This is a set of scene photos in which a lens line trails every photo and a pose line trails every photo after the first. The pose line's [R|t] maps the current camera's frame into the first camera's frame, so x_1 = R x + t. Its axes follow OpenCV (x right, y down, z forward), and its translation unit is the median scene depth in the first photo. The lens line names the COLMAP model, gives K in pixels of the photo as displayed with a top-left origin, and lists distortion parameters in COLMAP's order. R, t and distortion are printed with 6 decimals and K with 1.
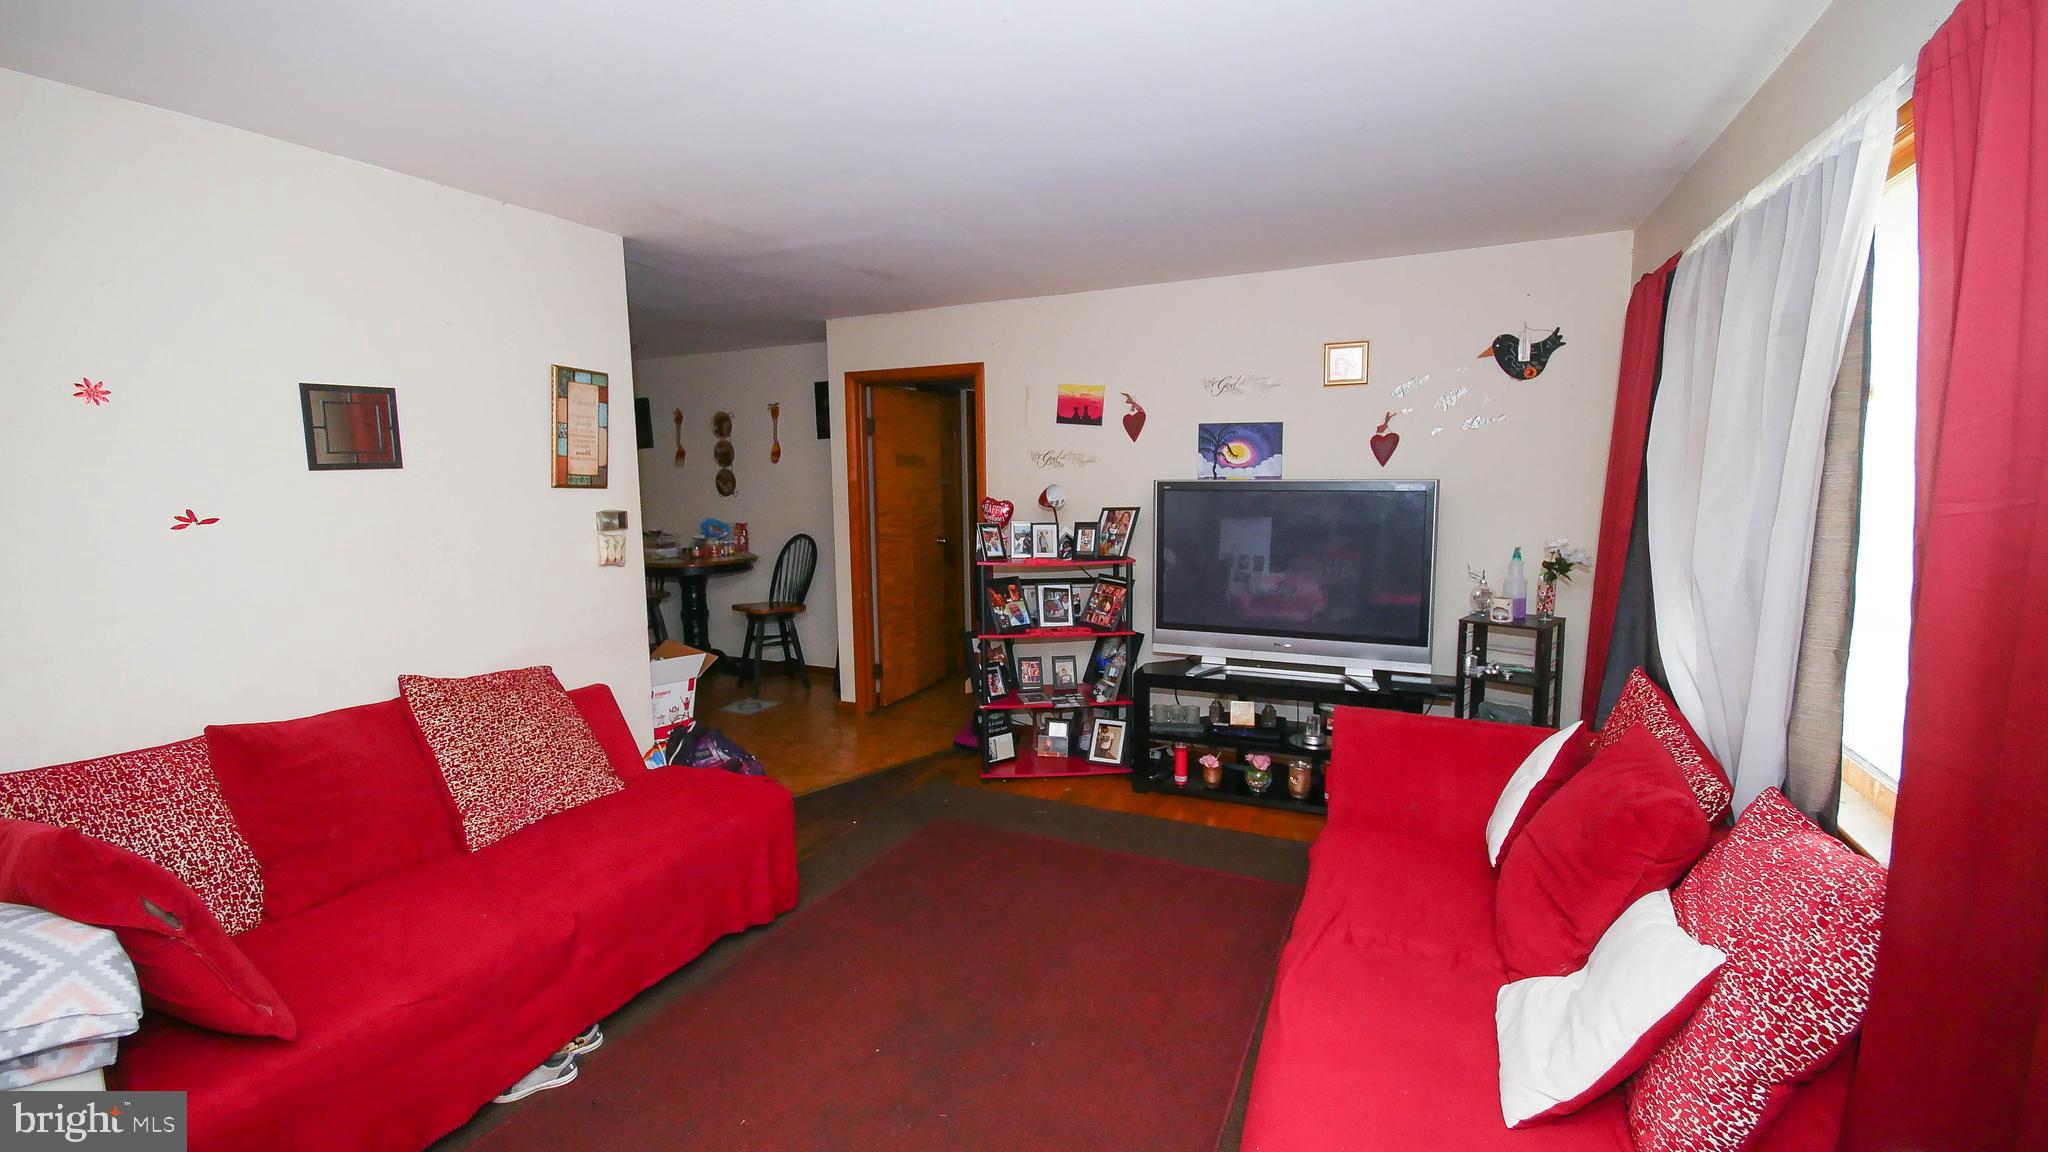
lens RADIAL K [[845.3, 0, 1014.3], [0, 845.3, 573.6], [0, 0, 1]] dist [-0.001856, -0.007041]
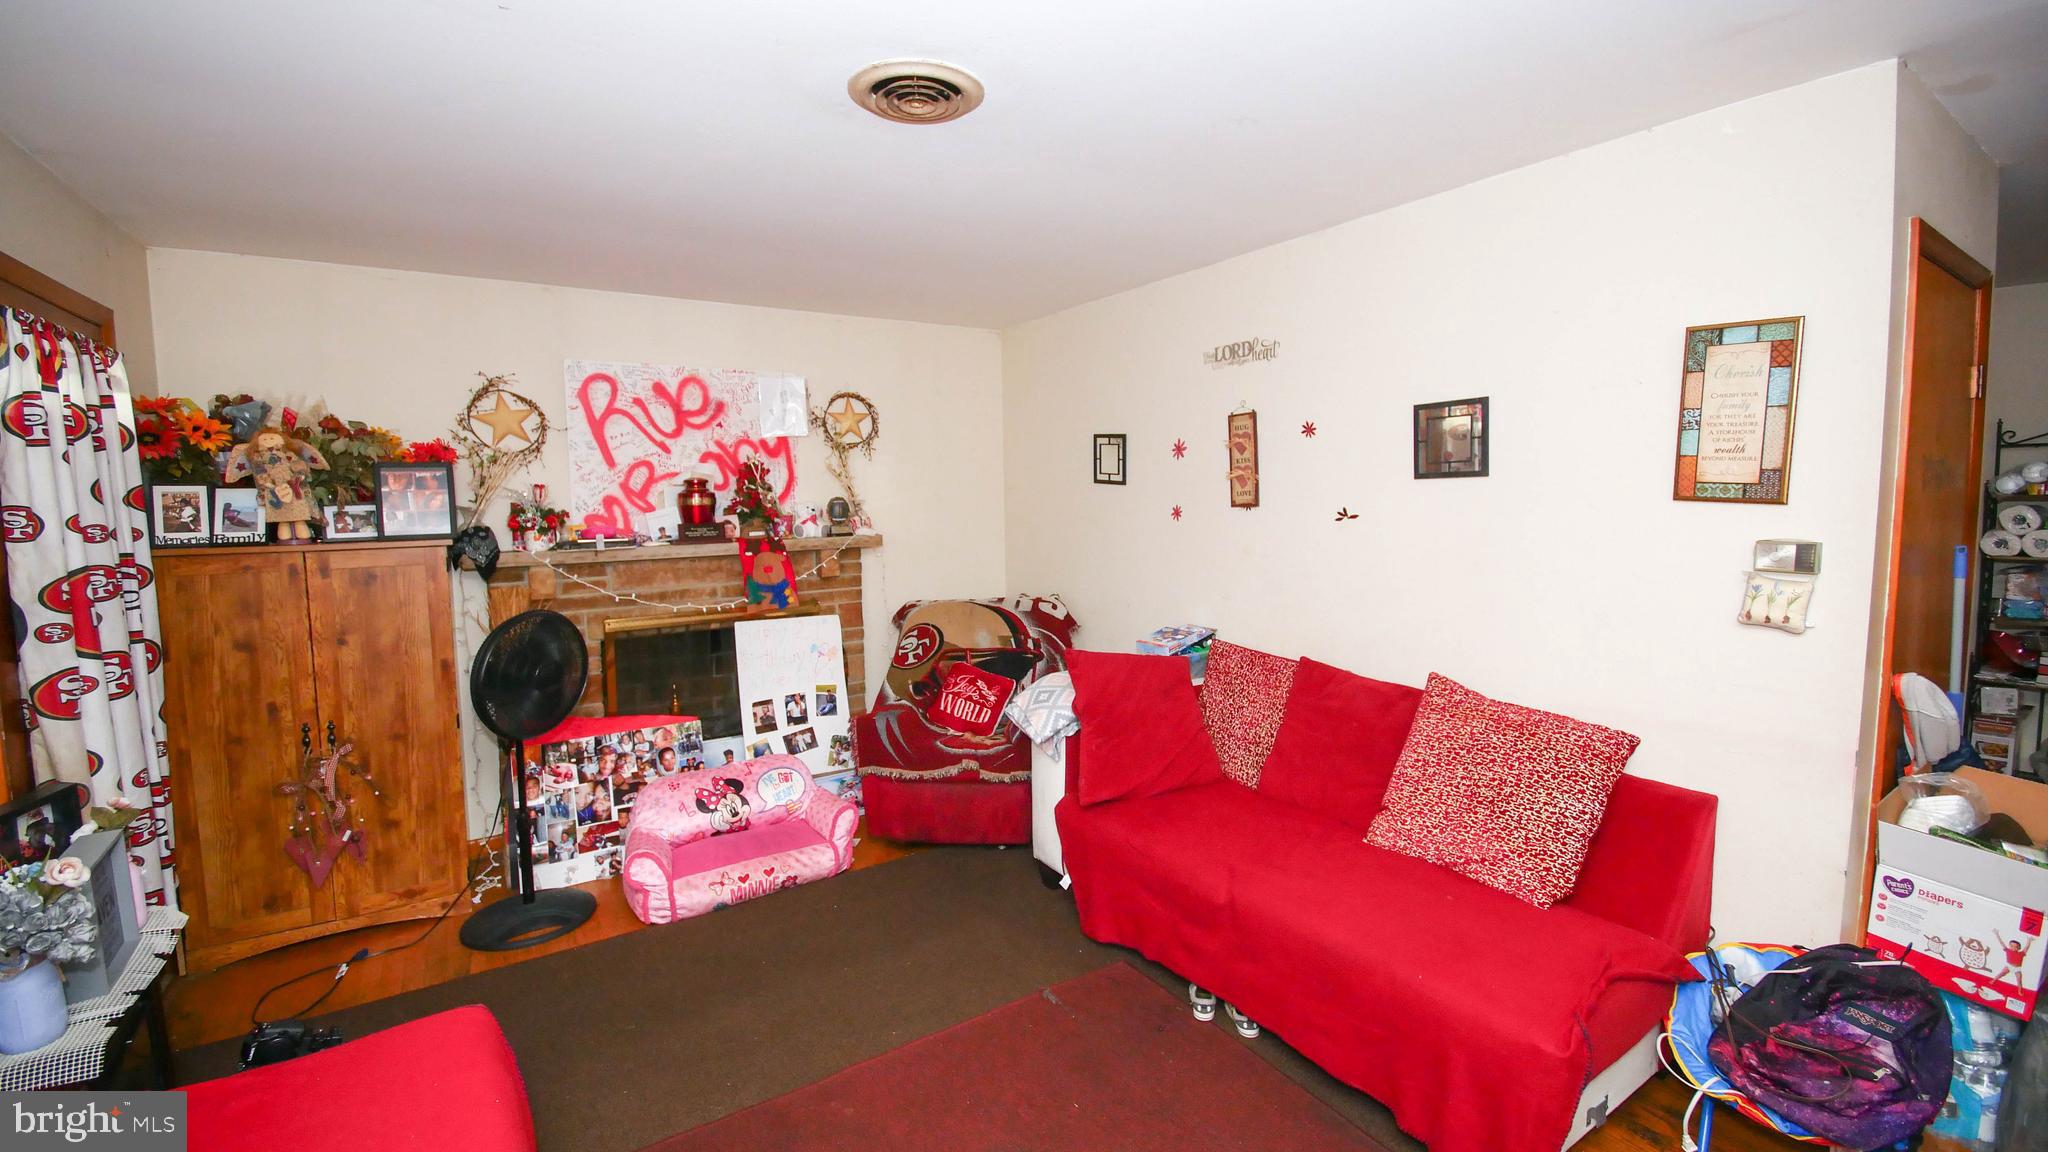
lens RADIAL K [[845.3, 0, 1025.7], [0, 845.3, 564.2], [0, 0, 1]] dist [-0.001856, -0.007041]
pose [[-0.511704, 0.094873, -0.853908, 0.182683], [-0.084381, 0.983530, 0.159839, -0.059581], [0.855008, 0.153843, -0.495271, 0.457508]]
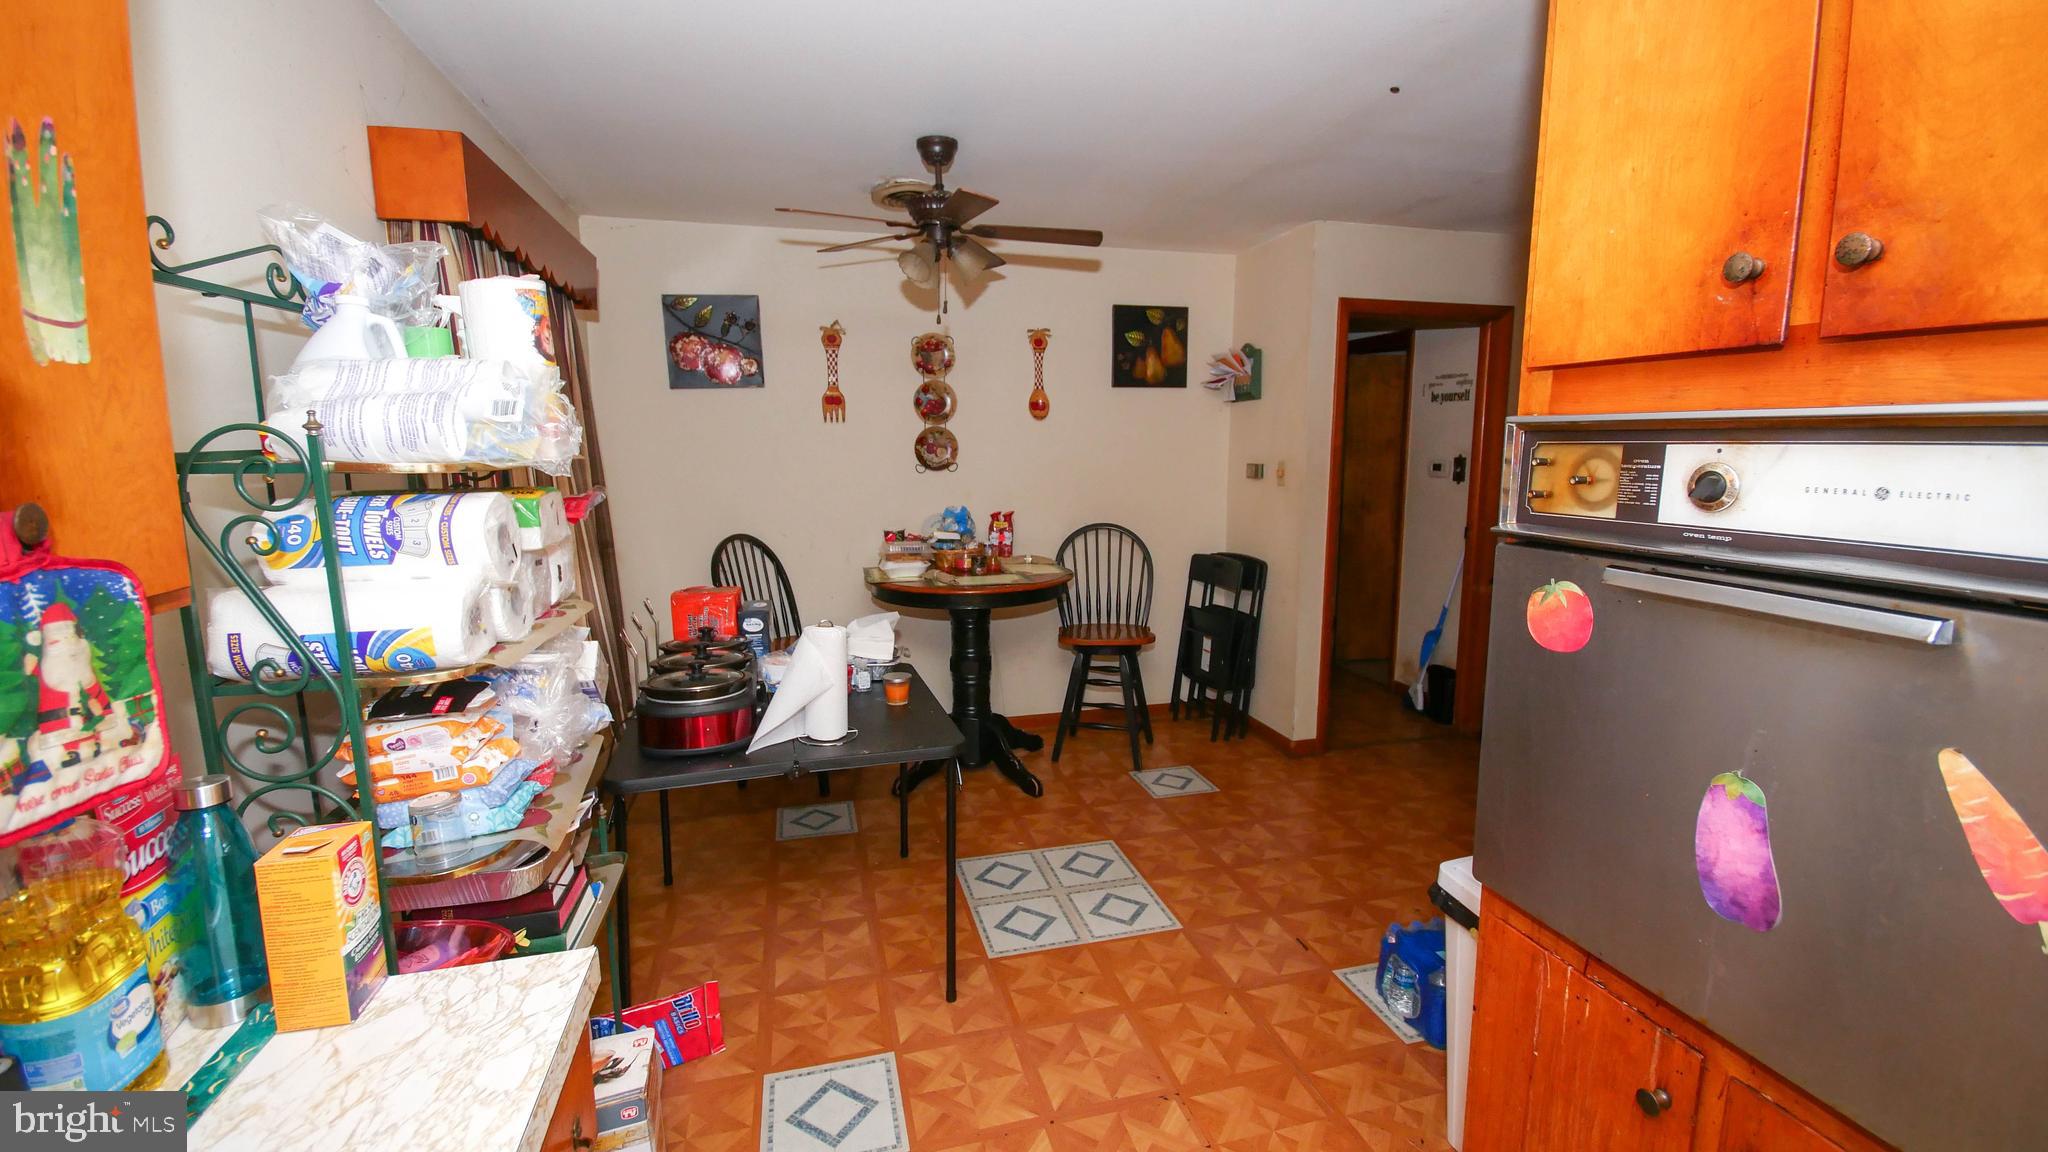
lens RADIAL K [[845.3, 0, 1020.6], [0, 845.3, 560.8], [0, 0, 1]] dist [-0.001856, -0.007041]
pose [[0.758180, -0.079492, 0.647181, -0.788603], [0.075433, 0.996570, 0.034037, -0.047162], [-0.647667, 0.023013, 0.761576, 0.544419]]
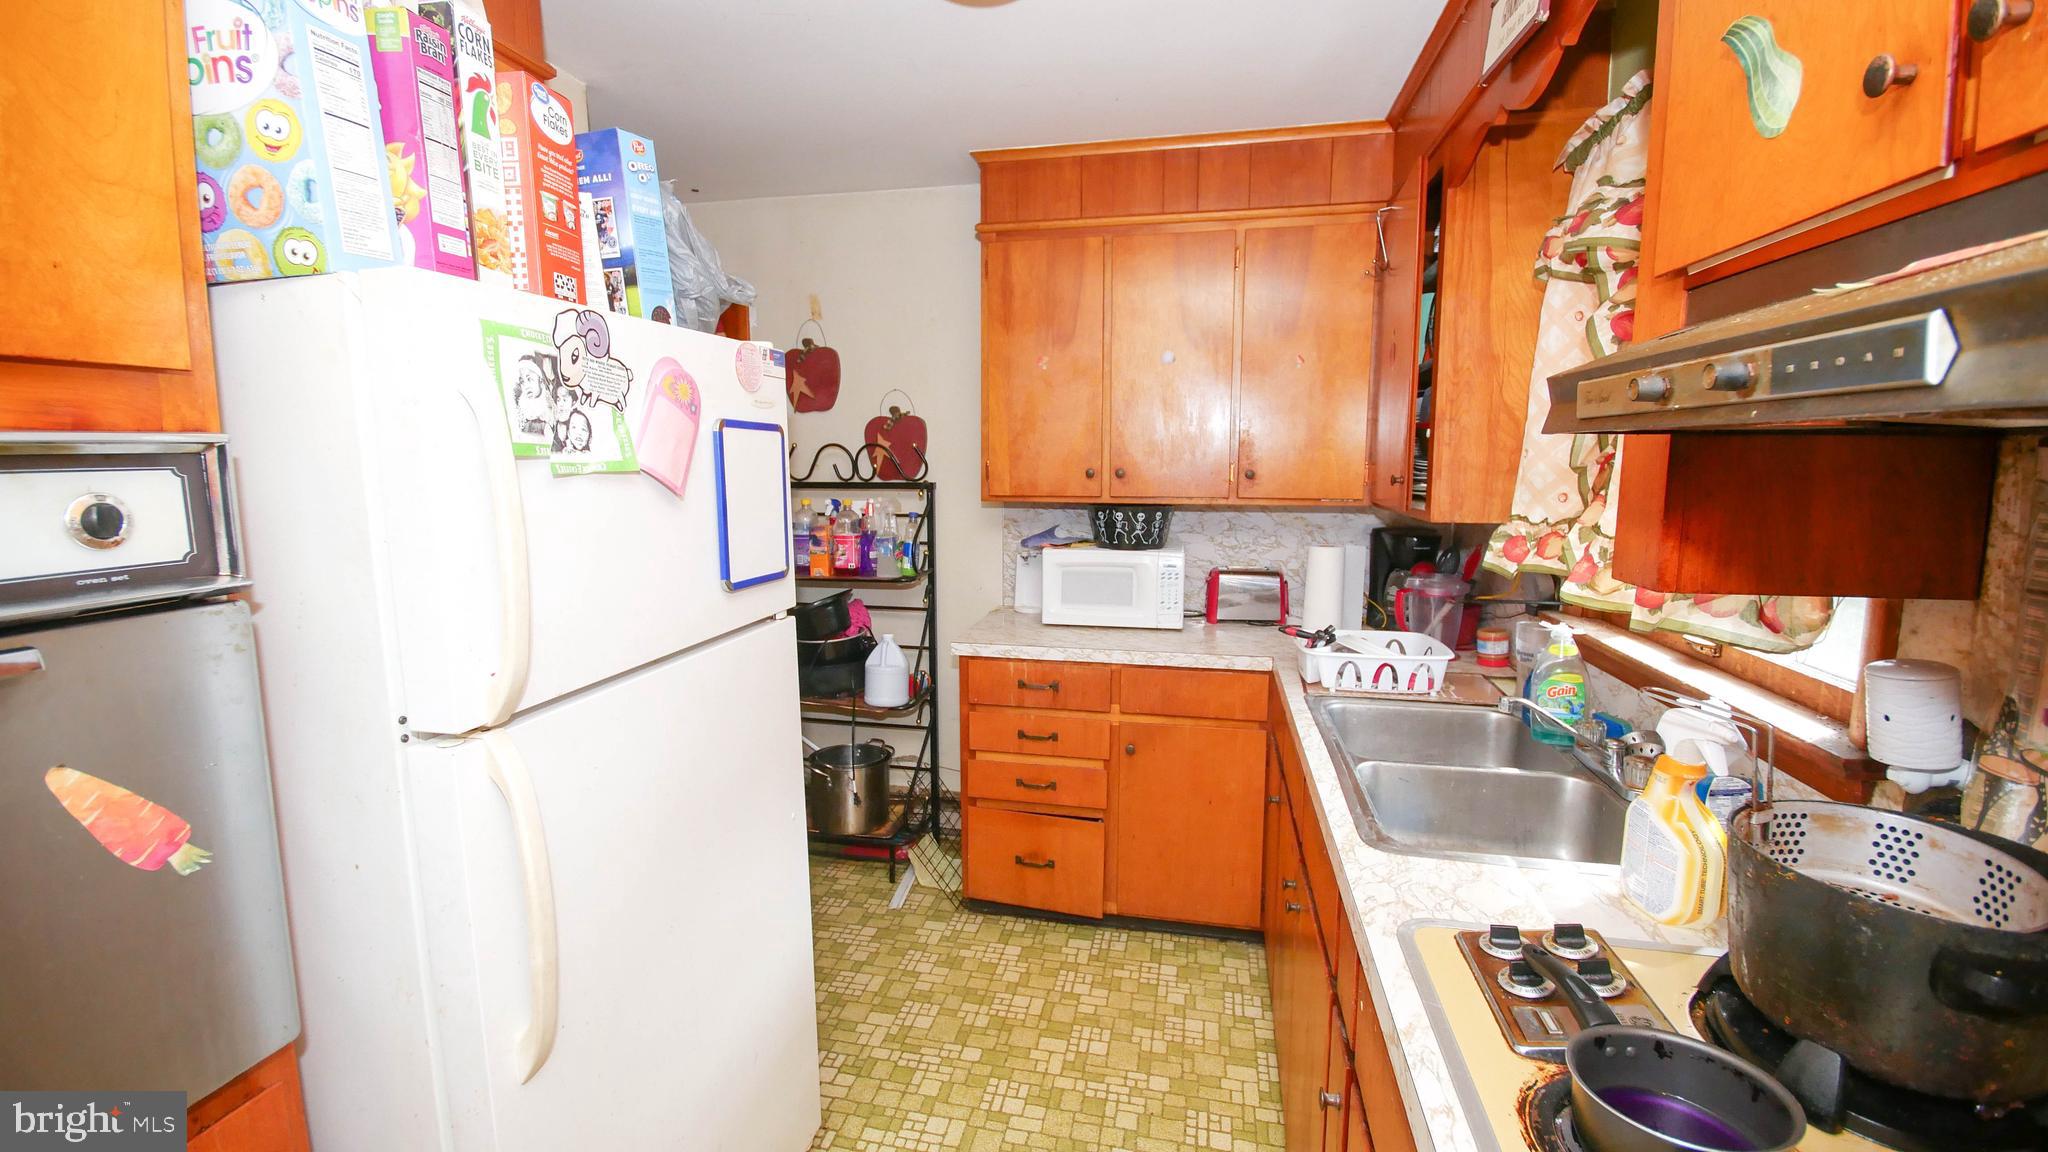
lens RADIAL K [[845.3, 0, 1027.6], [0, 845.3, 567.7], [0, 0, 1]] dist [-0.001856, -0.007041]
pose [[-0.971429, 0.042814, -0.233437, -0.724229], [-0.018736, 0.966689, 0.255267, -0.067800], [0.236590, 0.252348, -0.938267, 0.688345]]
